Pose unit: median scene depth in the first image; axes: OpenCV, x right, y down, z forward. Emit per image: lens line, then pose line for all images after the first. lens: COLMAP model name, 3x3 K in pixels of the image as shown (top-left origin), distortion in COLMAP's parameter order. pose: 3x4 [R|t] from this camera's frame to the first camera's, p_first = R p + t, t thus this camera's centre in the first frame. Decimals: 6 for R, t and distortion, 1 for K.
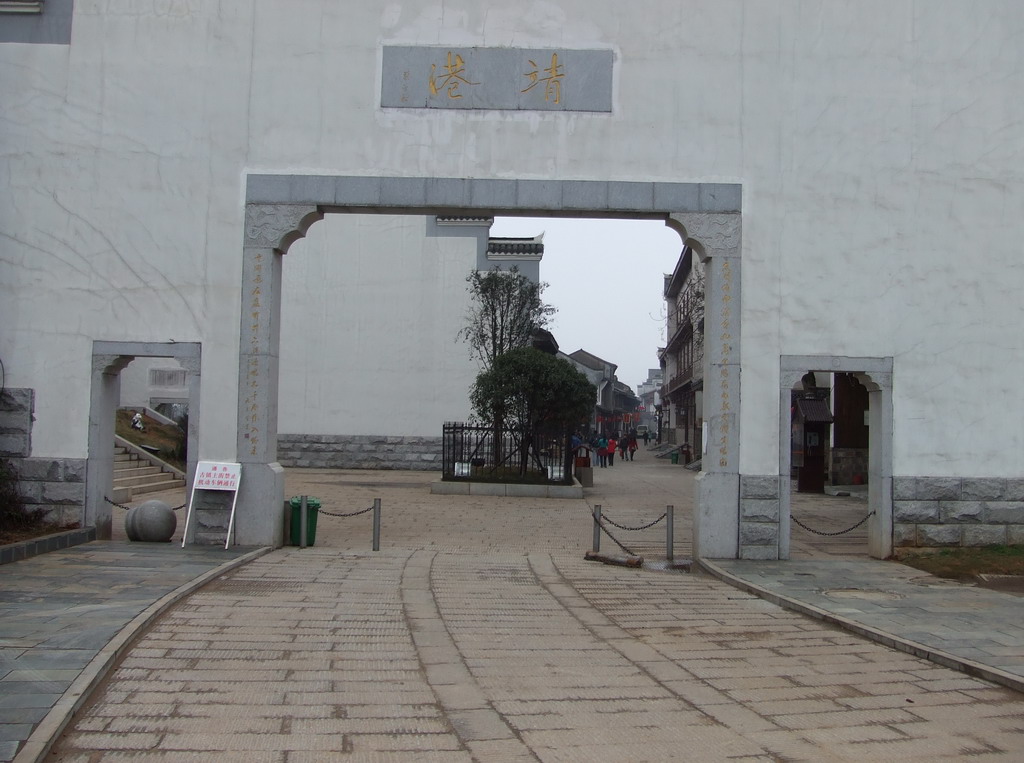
lens RADIAL K [[1096.1, 0, 512.1], [0, 1096.1, 381.3], [0, 0, 1]] dist [0.011246, 0.000000]
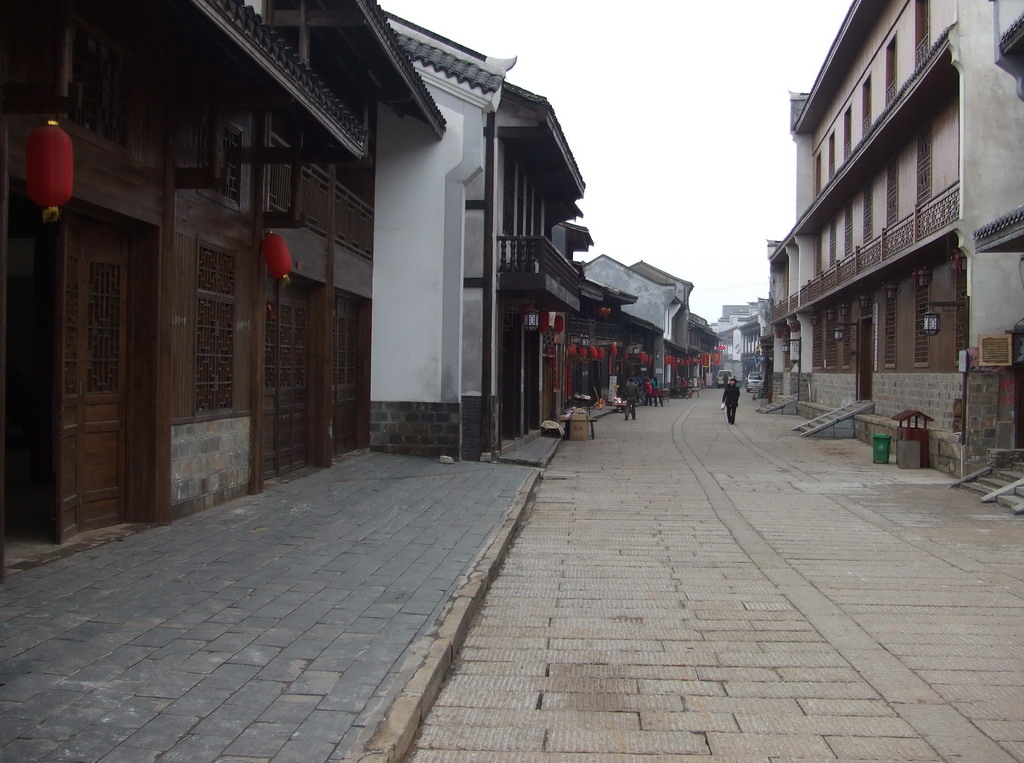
lens RADIAL K [[1096.1, 0, 511.8], [0, 1096.1, 382.9], [0, 0, 1]] dist [0.011246, 0.000000]
pose [[0.998420, -0.003959, -0.056050, 0.022297], [0.006670, 0.998813, 0.048256, 0.015576], [0.055792, -0.048554, 0.997261, 0.336272]]
